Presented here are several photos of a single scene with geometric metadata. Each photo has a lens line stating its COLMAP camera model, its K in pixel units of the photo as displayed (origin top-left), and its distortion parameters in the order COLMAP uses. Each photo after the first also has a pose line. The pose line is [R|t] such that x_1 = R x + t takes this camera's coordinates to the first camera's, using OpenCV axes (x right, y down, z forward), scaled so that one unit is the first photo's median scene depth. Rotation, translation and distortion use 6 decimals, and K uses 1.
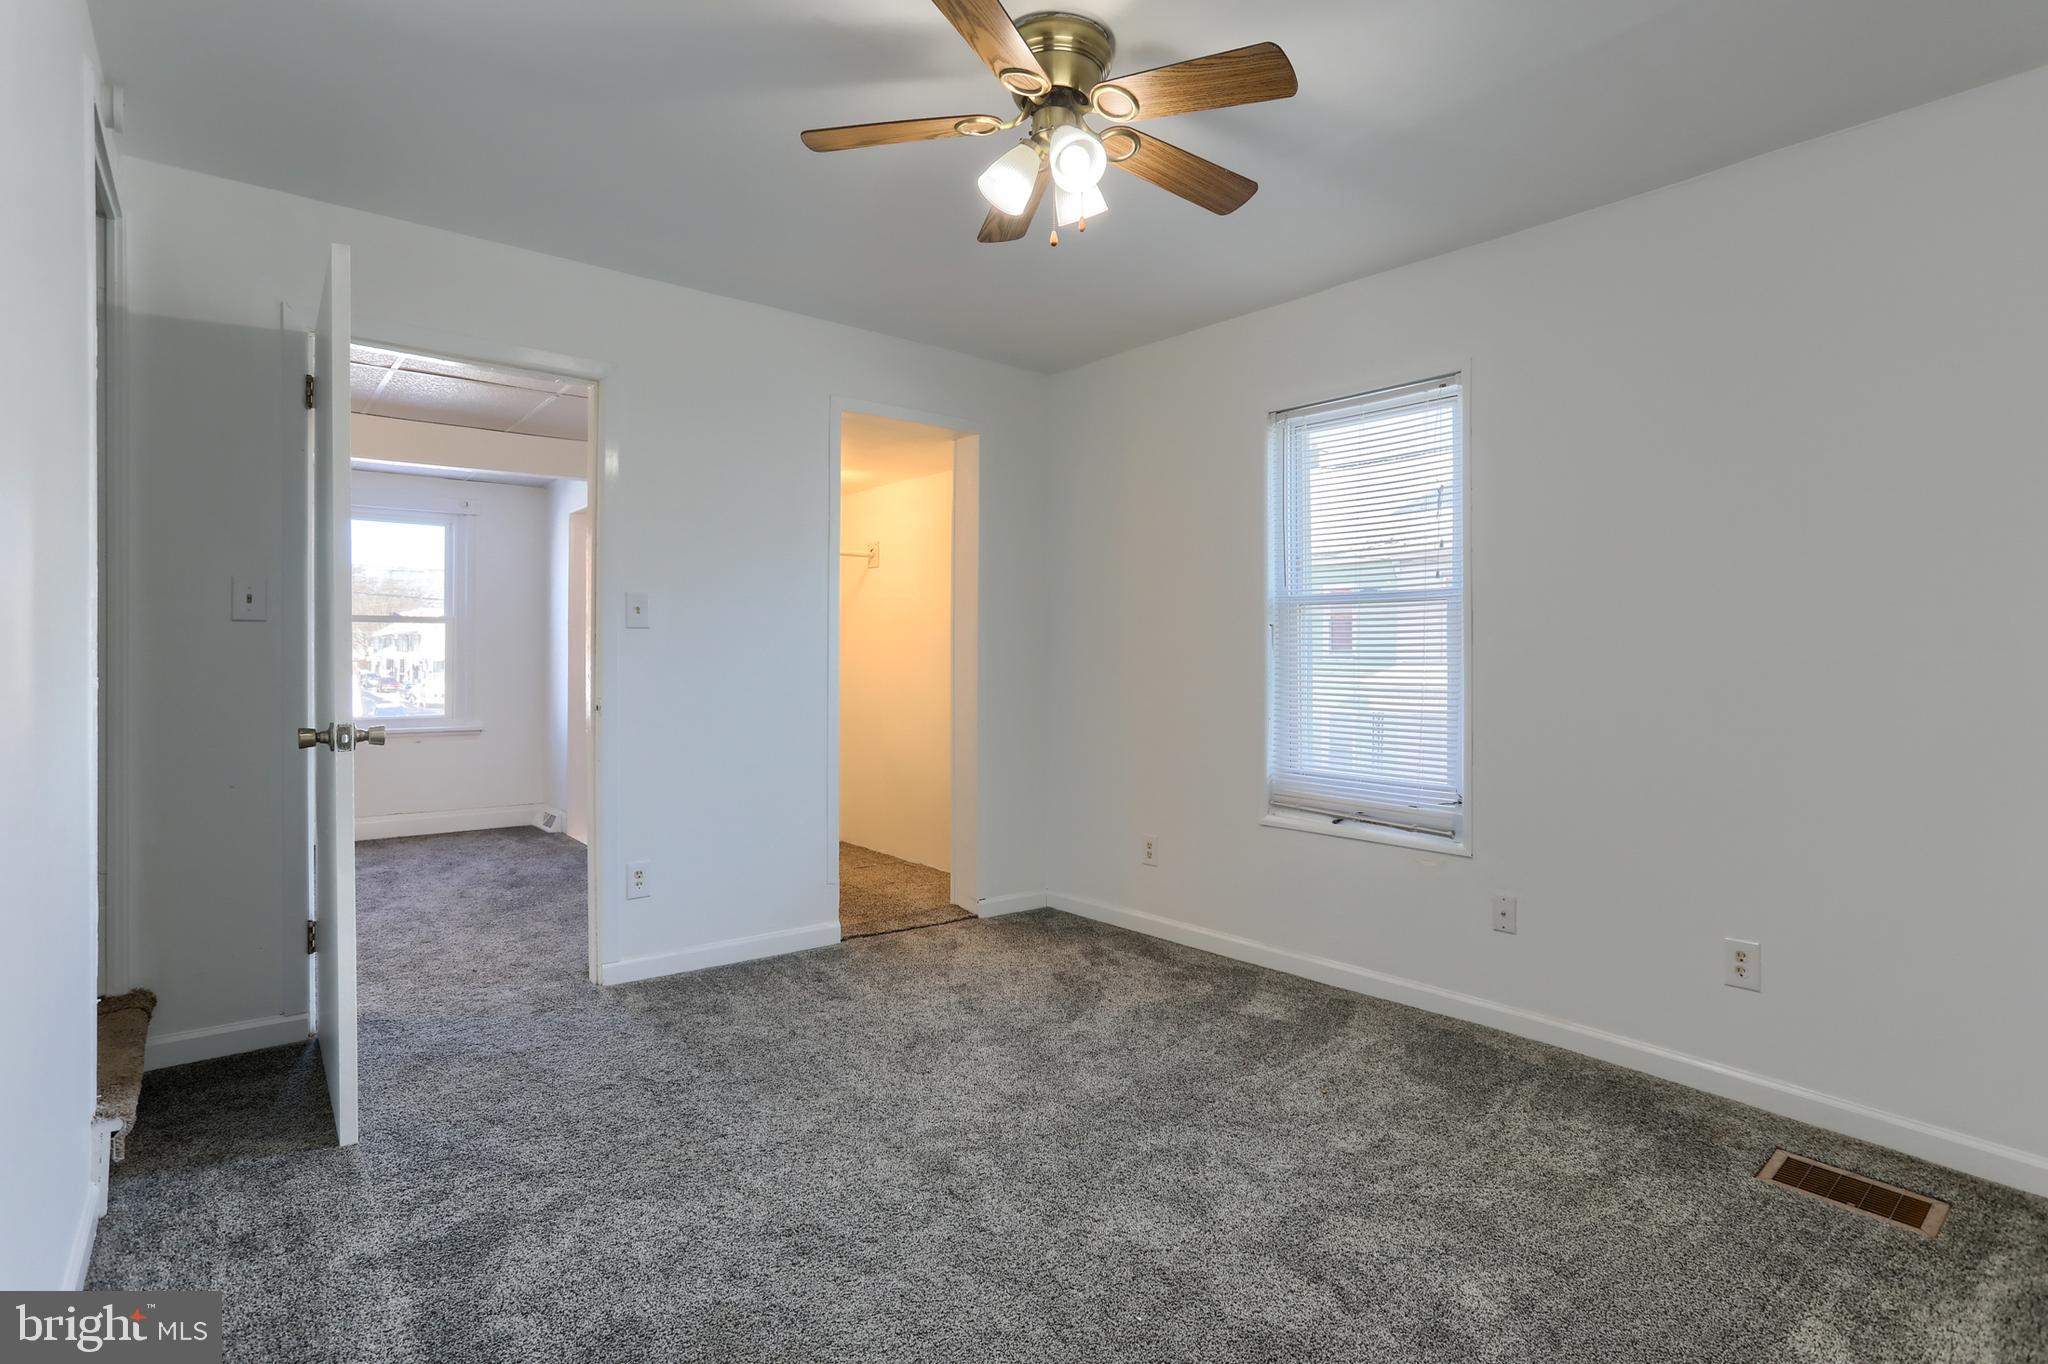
lens RADIAL K [[1013.9, 0, 1028.2], [0, 1013.9, 675.4], [0, 0, 1]] dist [-0.063619, 0.036977]
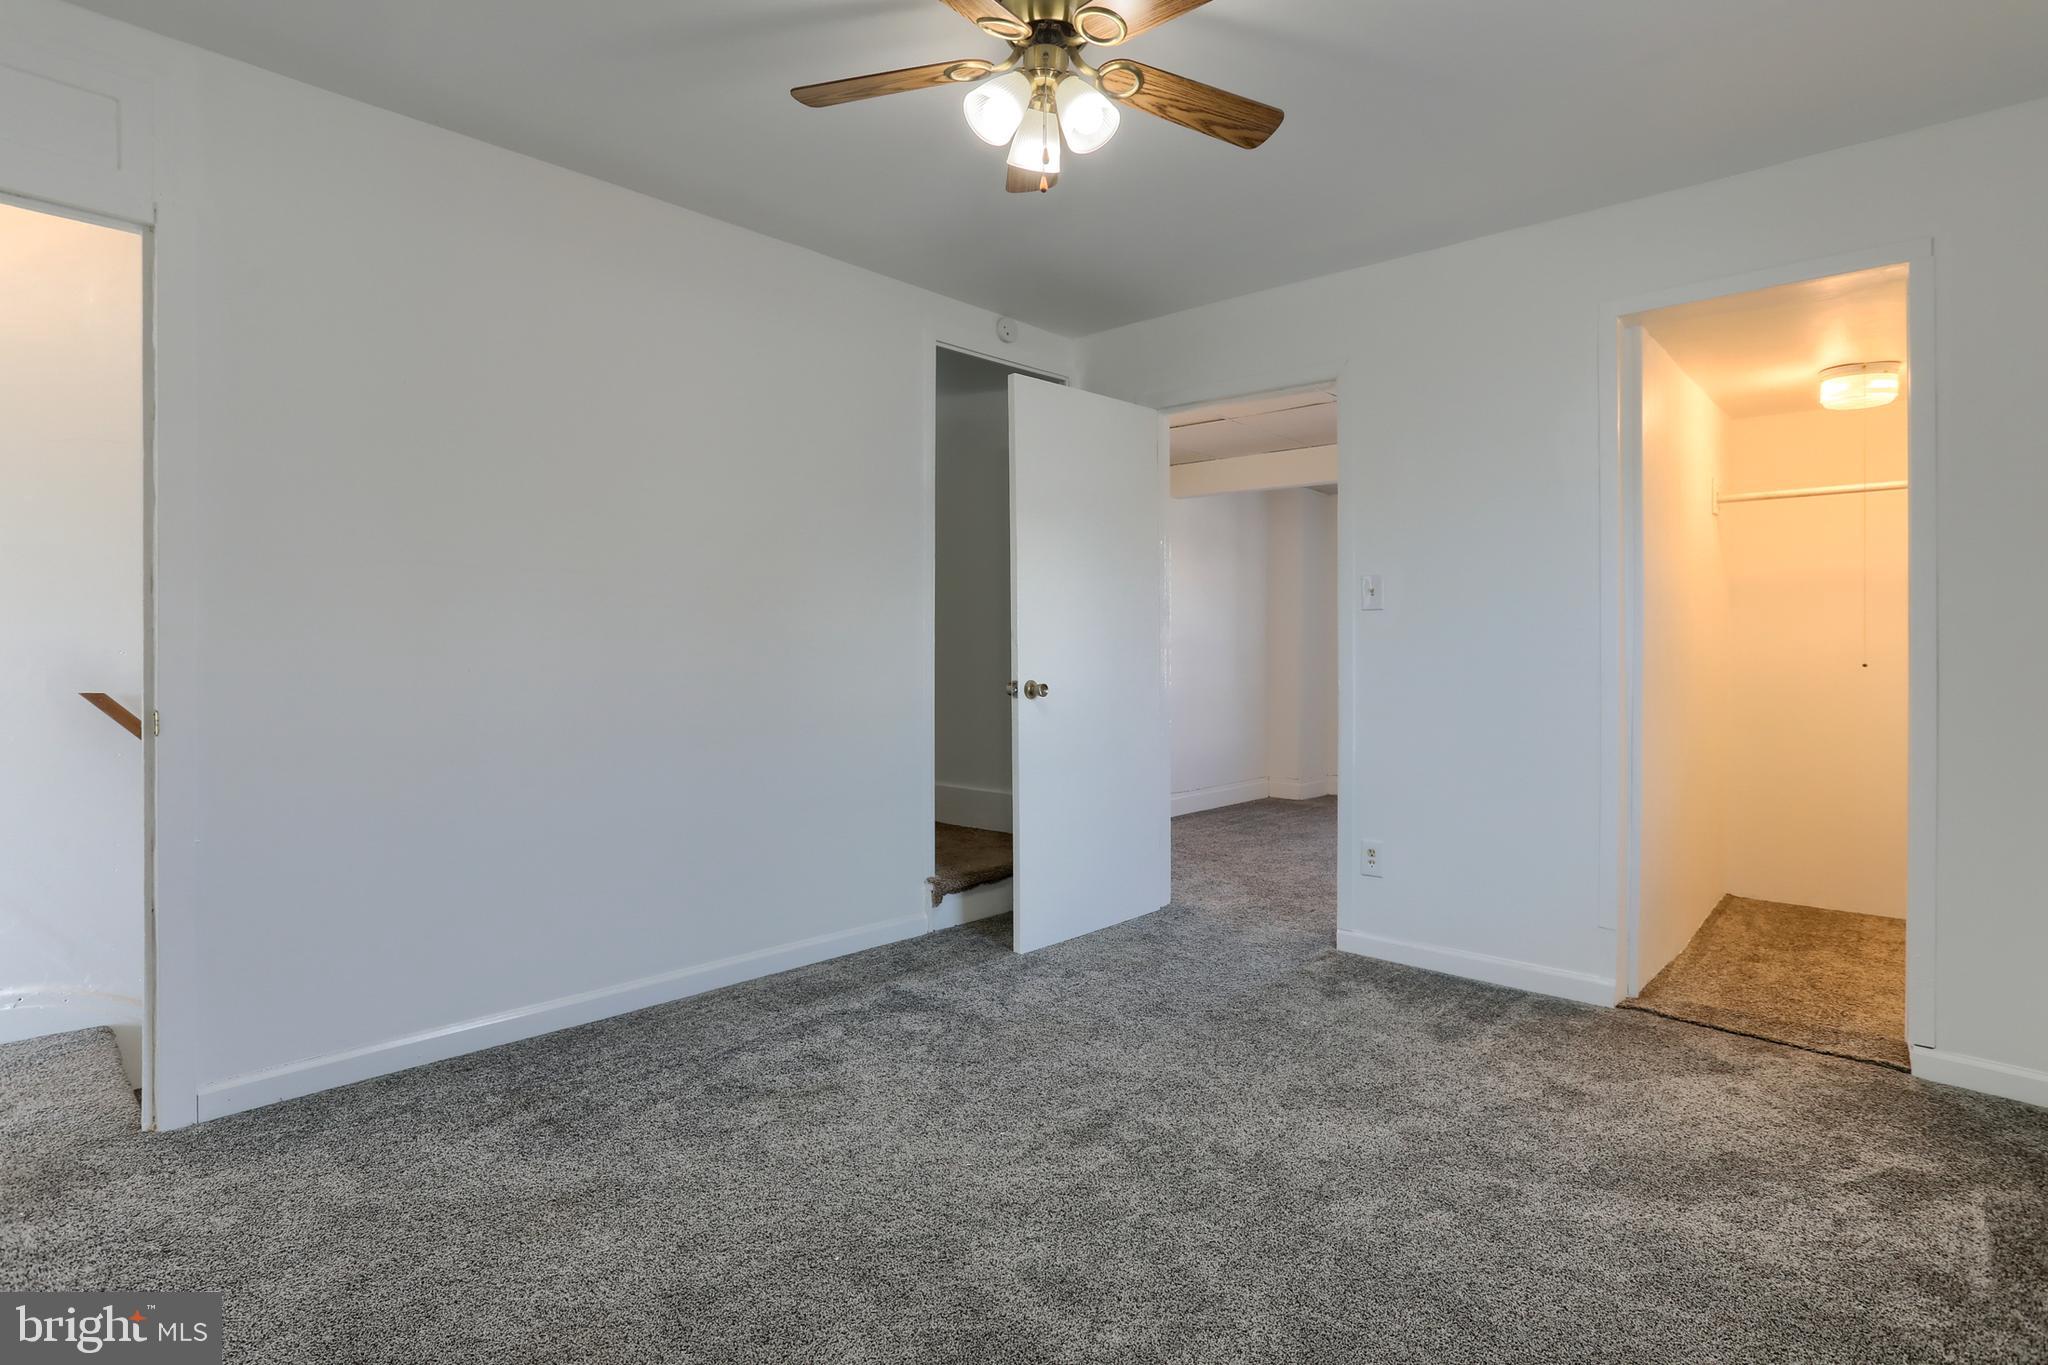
lens RADIAL K [[1013.9, 0, 1028.2], [0, 1013.9, 675.9], [0, 0, 1]] dist [-0.063619, 0.036977]
pose [[0.157981, 0.032877, -0.986895, 0.623937], [-0.017901, 0.999377, 0.030427, -0.011215], [0.987280, 0.012859, 0.158471, 0.531444]]
